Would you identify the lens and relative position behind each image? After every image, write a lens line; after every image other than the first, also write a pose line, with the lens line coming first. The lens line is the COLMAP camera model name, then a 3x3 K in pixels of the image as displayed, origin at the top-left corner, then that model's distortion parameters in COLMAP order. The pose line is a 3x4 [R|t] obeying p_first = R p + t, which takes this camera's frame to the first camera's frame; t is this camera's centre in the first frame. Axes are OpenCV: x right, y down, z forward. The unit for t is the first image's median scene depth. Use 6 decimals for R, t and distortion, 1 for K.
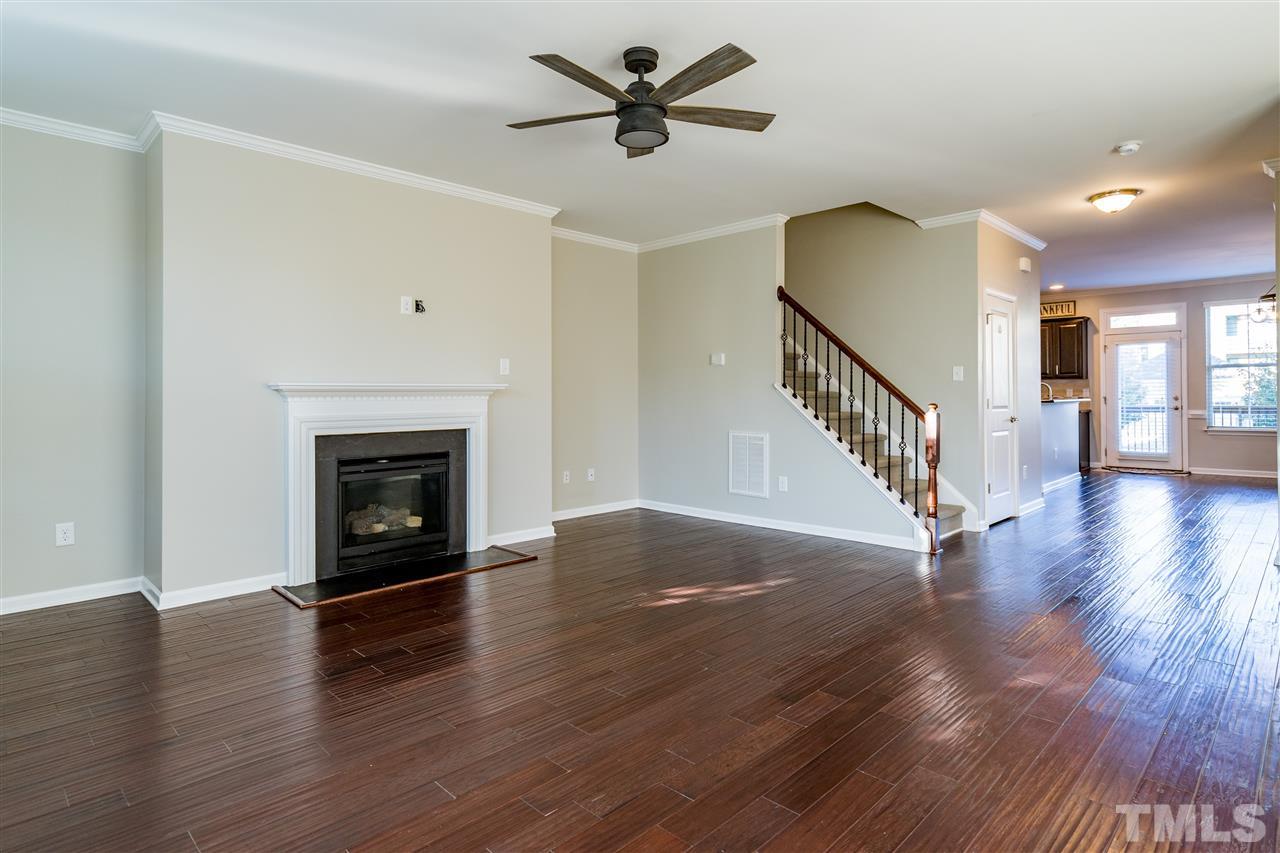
lens RADIAL K [[679.2, 0, 637.7], [0, 679.2, 397.9], [0, 0, 1]] dist [0.000530, 0.000306]
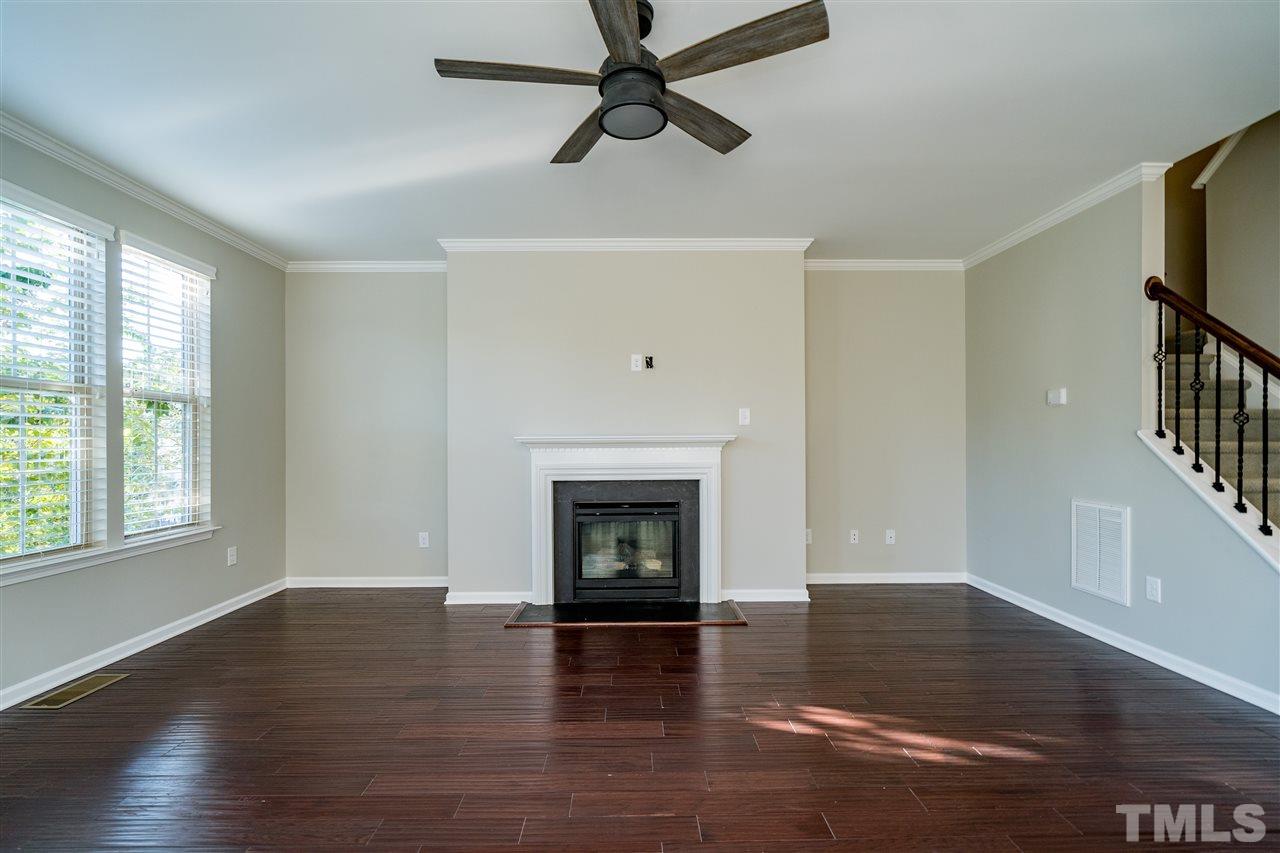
lens RADIAL K [[581.7, 0, 641.8], [0, 581.7, 443.0], [0, 0, 1]] dist [0.002153, 0.000646]
pose [[0.722682, 0.004289, -0.691167, 0.278885], [-0.002080, 0.999990, 0.004030, -0.011909], [0.691178, -0.001475, 0.722683, 0.315918]]
